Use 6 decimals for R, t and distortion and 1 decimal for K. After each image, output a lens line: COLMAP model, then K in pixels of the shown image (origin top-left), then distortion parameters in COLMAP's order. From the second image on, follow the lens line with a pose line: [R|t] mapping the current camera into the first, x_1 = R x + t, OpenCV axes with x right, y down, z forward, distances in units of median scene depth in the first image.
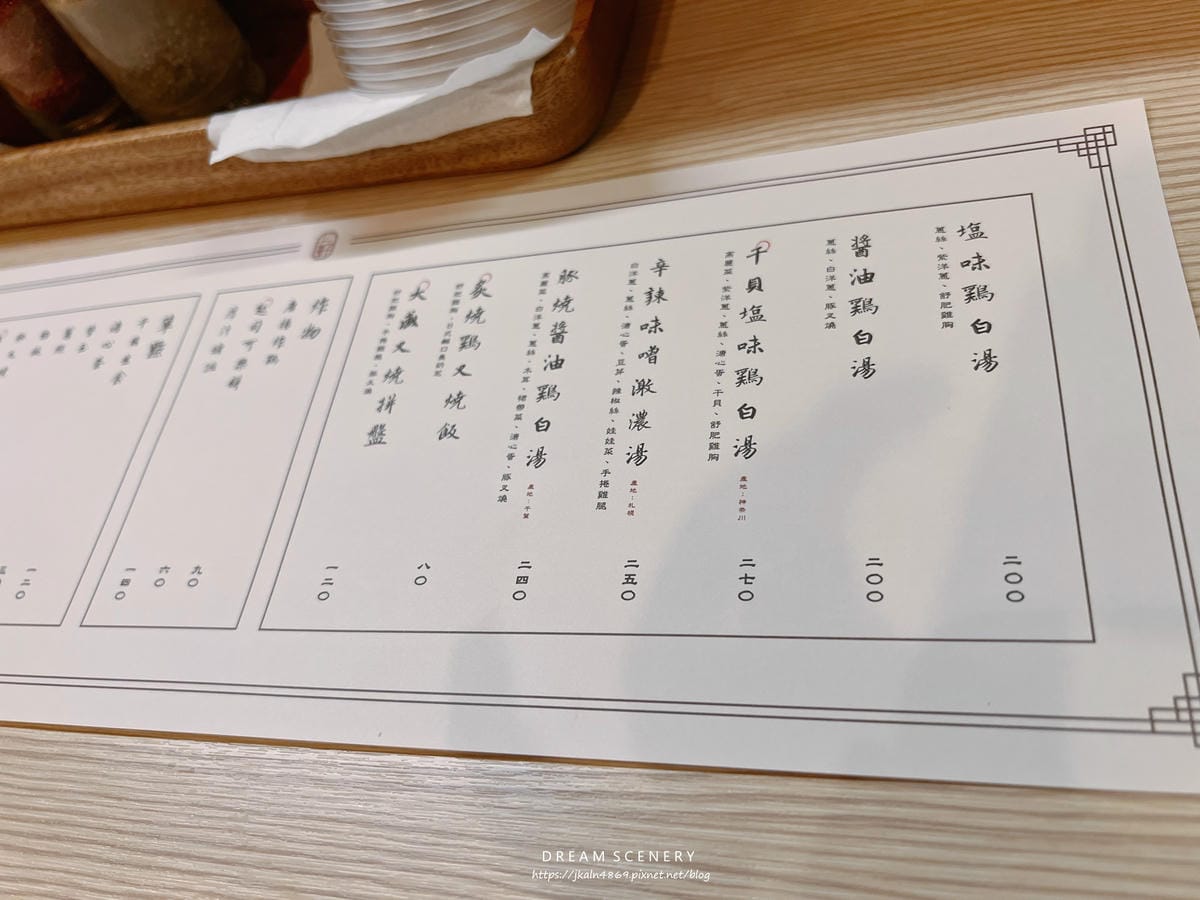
lens RADIAL K [[908.3, 0, 600.0], [0, 908.3, 450.0], [0, 0, 1]] dist [0.080593, -0.132121]
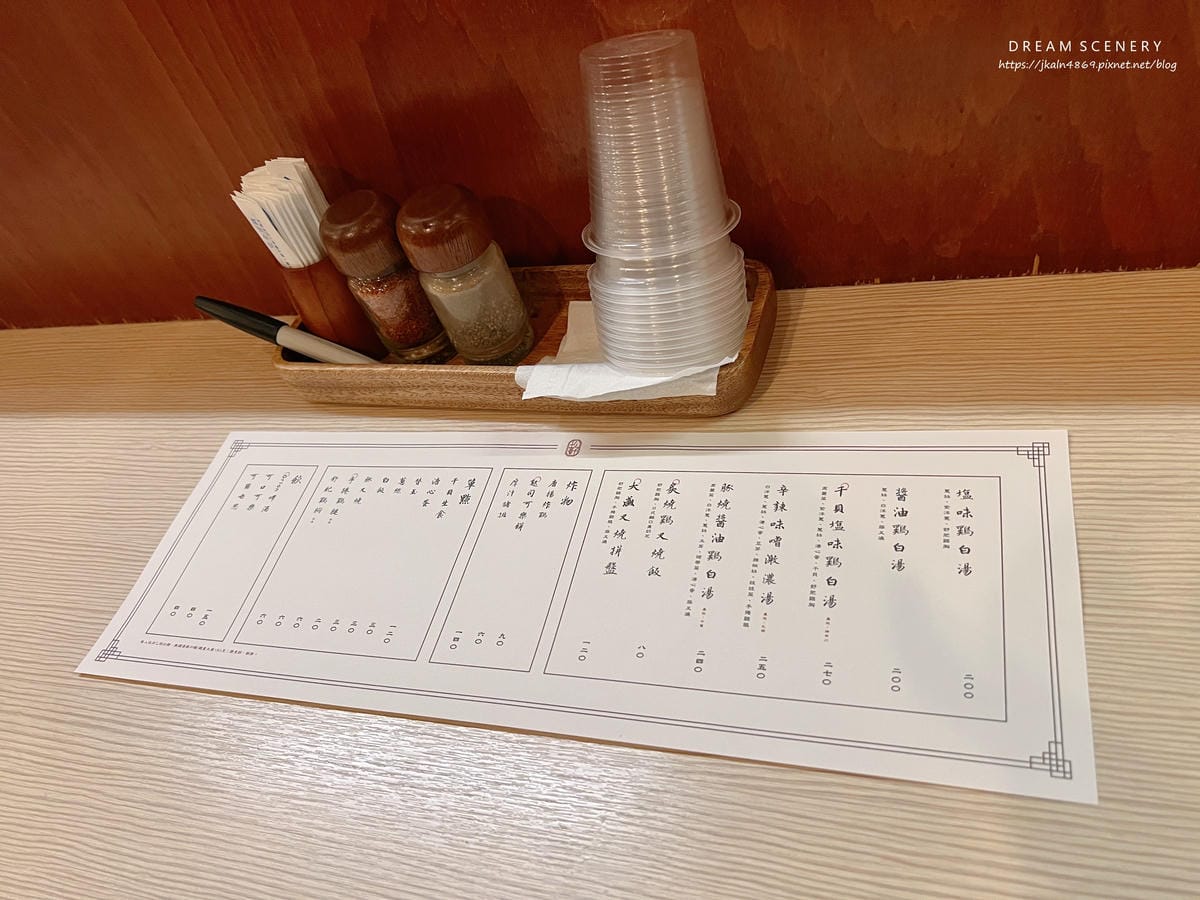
lens RADIAL K [[908.3, 0, 600.0], [0, 908.3, 450.0], [0, 0, 1]] dist [0.080593, -0.132121]
pose [[0.993442, 0.104983, -0.045294, -0.216923], [-0.110218, 0.984680, -0.135122, -0.002873], [0.030414, 0.139228, 0.989793, -0.761976]]
